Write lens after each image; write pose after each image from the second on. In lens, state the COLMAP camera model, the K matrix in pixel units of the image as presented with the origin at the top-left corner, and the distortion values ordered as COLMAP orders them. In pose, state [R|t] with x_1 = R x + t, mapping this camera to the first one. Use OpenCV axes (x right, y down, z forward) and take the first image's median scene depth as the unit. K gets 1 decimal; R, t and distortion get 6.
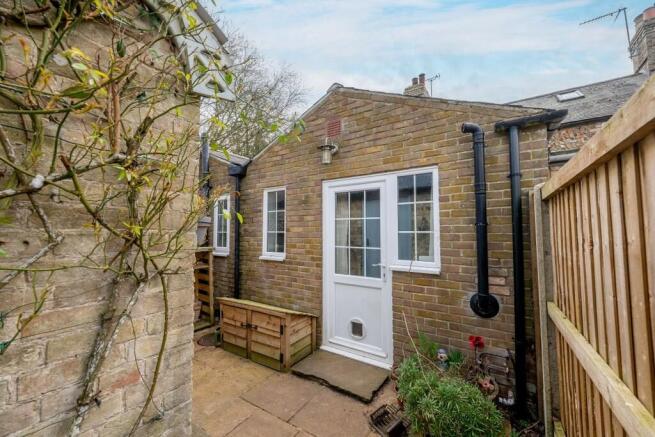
lens RADIAL K [[262.4, 0, 328.6], [0, 262.4, 215.2], [0, 0, 1]] dist [-0.006592, 0.000029]
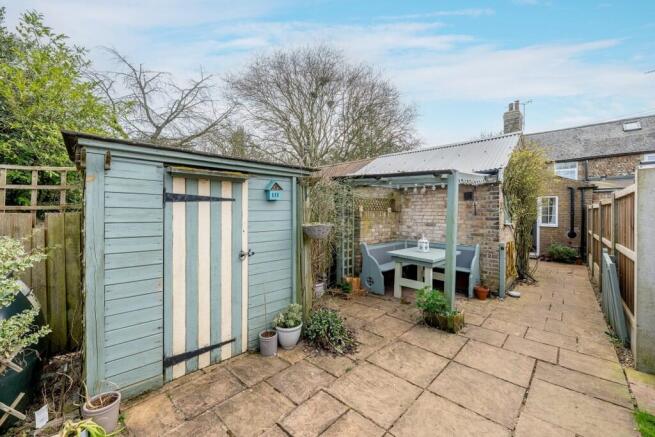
lens RADIAL K [[262.4, 0, 328.6], [0, 262.4, 215.2], [0, 0, 1]] dist [-0.006592, 0.000029]
pose [[0.985503, 0.002328, -0.169640, -2.018622], [0.010182, 0.997292, 0.072839, -0.222270], [0.169350, -0.073510, 0.982811, -2.966655]]
